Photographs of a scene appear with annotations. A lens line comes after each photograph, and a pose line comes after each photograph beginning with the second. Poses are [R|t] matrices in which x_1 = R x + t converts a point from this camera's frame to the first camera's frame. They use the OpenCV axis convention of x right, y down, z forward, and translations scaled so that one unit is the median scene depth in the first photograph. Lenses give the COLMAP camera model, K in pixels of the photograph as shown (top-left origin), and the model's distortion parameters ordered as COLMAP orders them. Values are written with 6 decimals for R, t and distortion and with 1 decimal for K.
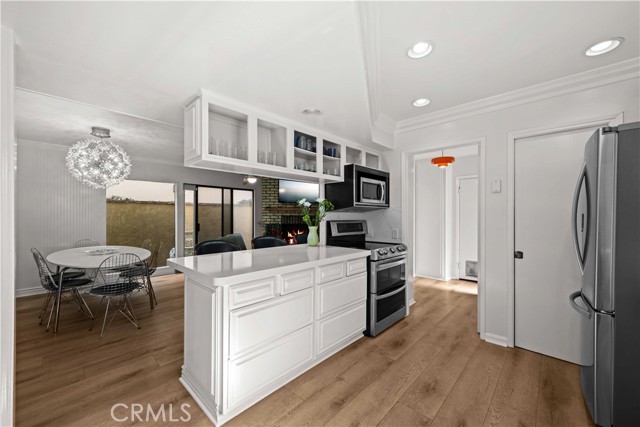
lens RADIAL K [[249.2, 0, 322.7], [0, 249.2, 214.5], [0, 0, 1]] dist [-0.001083, -0.000018]
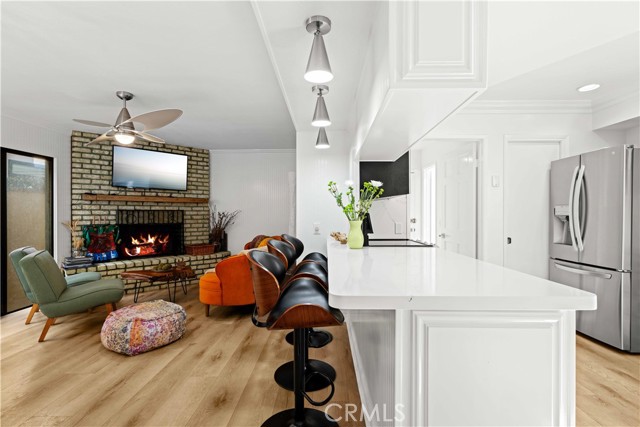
lens RADIAL K [[302.9, 0, 321.7], [0, 302.9, 212.9], [0, 0, 1]] dist [-0.000881, -0.000079]
pose [[0.742325, -0.001010, 0.670039, -0.700687], [-0.000852, 0.999997, 0.002451, 0.023850], [-0.670040, -0.002390, 0.742322, 0.446588]]
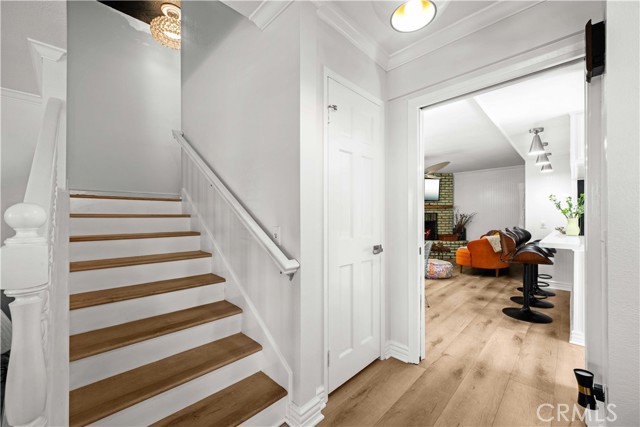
lens RADIAL K [[250.4, 0, 324.8], [0, 250.4, 213.0], [0, 0, 1]] dist [-0.000517, -0.000242]
pose [[0.999562, 0.001765, -0.029543, -1.153349], [-0.001973, 0.999973, -0.007013, 0.034646], [0.029530, 0.007069, 0.999539, -0.163252]]
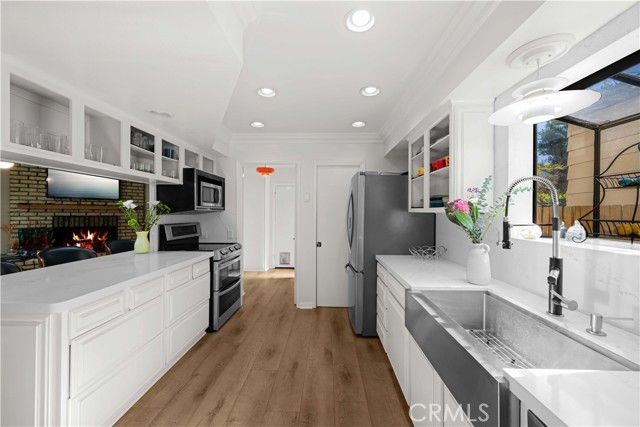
lens RADIAL K [[250.0, 0, 318.9], [0, 250.0, 213.6], [0, 0, 1]] dist [0.000382, 0.000094]
pose [[0.752174, -0.000549, 0.658964, -0.160434], [-0.004794, 0.999969, 0.006305, -0.025858], [-0.658947, -0.007901, 0.752148, -0.097569]]
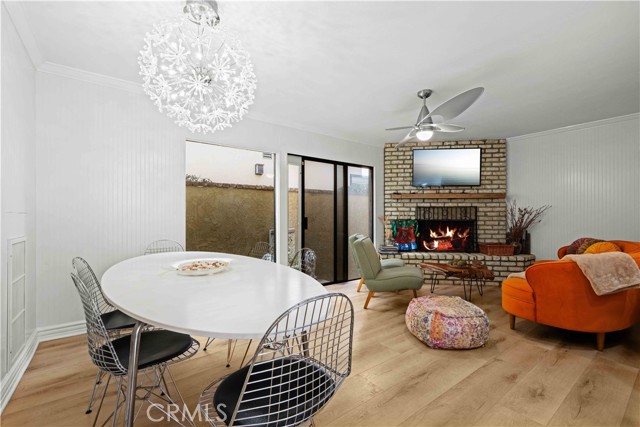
lens RADIAL K [[280.9, 0, 323.4], [0, 280.9, 213.5], [0, 0, 1]] dist [-0.000499, 0.000107]
pose [[0.985403, -0.001228, -0.170234, -0.691705], [0.001094, 0.999999, -0.000876, 0.055902], [0.170235, 0.000677, 0.985403, 0.625036]]
